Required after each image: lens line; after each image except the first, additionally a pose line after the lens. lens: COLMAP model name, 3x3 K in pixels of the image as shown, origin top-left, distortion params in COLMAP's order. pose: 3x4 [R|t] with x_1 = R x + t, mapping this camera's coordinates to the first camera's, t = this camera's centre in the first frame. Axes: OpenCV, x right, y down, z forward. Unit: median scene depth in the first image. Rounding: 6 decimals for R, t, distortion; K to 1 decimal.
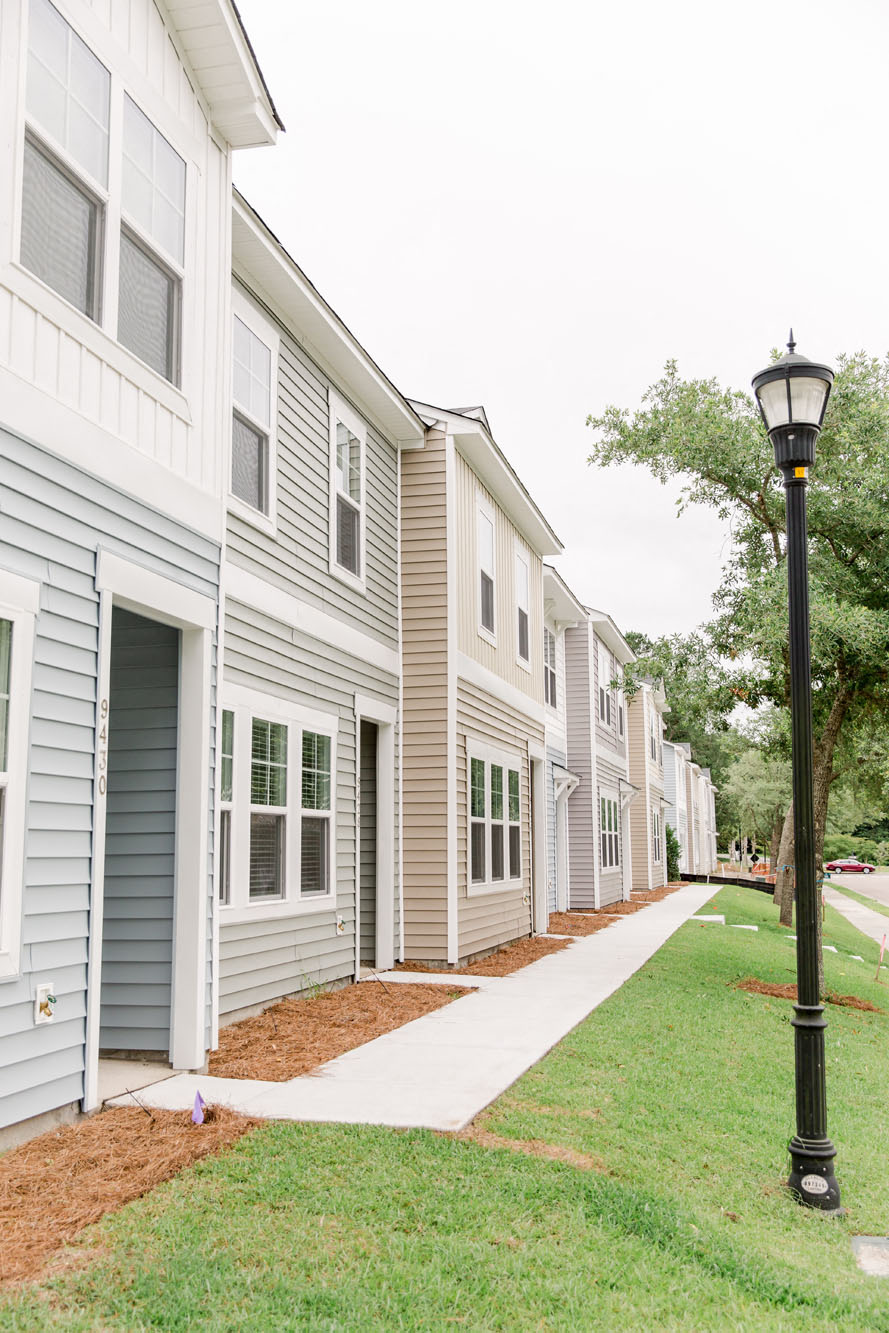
lens RADIAL K [[1366.0, 0, 444.5], [0, 1366.0, 666.5], [0, 0, 1]] dist [-0.015468, -0.004327]
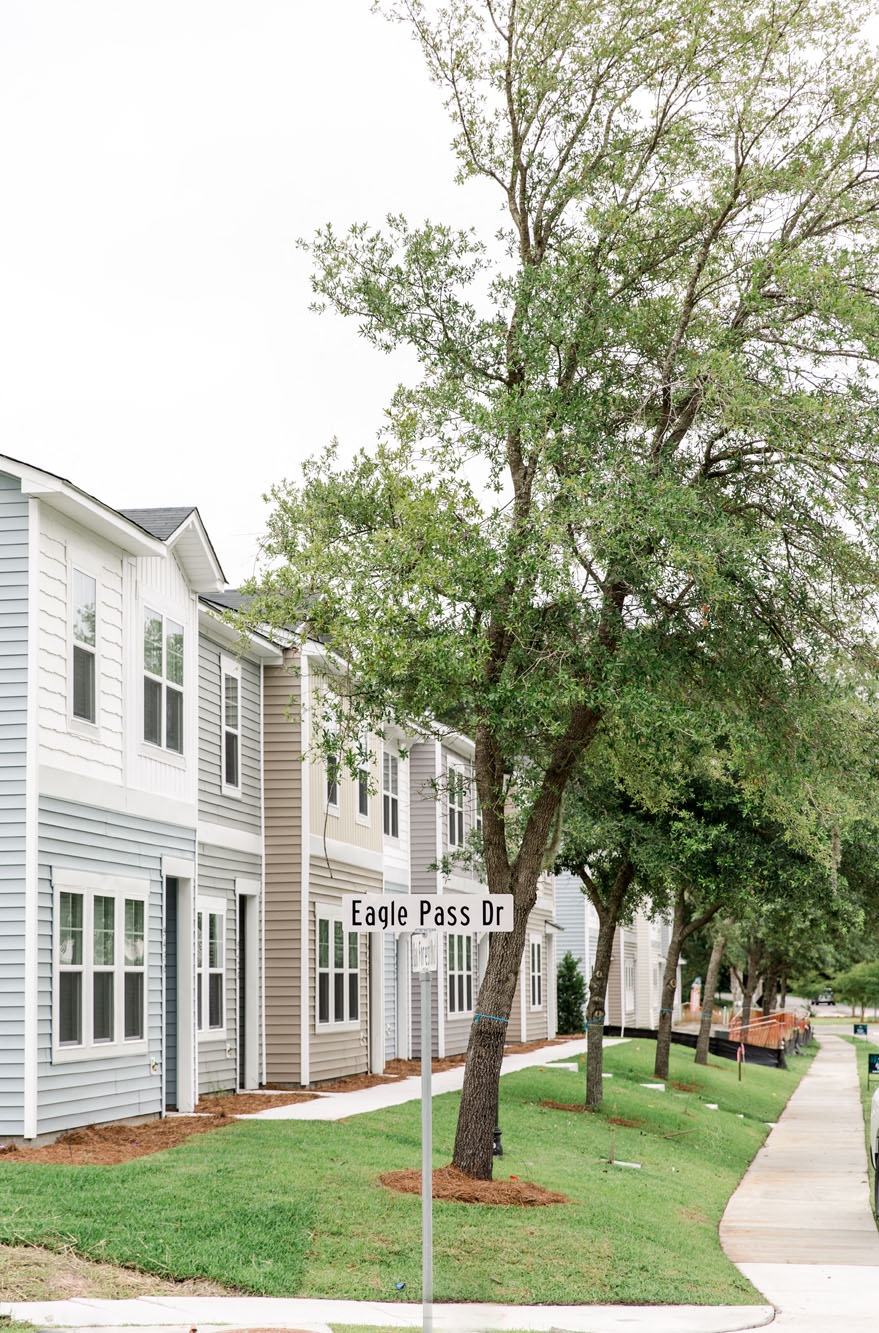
lens RADIAL K [[2791.4, 0, 438.0], [0, 2791.4, 666.2], [0, 0, 1]] dist [0.006868, 0.022277]
pose [[0.996363, 0.008594, 0.084781, -0.087228], [-0.010284, 0.999756, 0.019526, -0.207204], [-0.084592, -0.020327, 0.996208, -1.471097]]
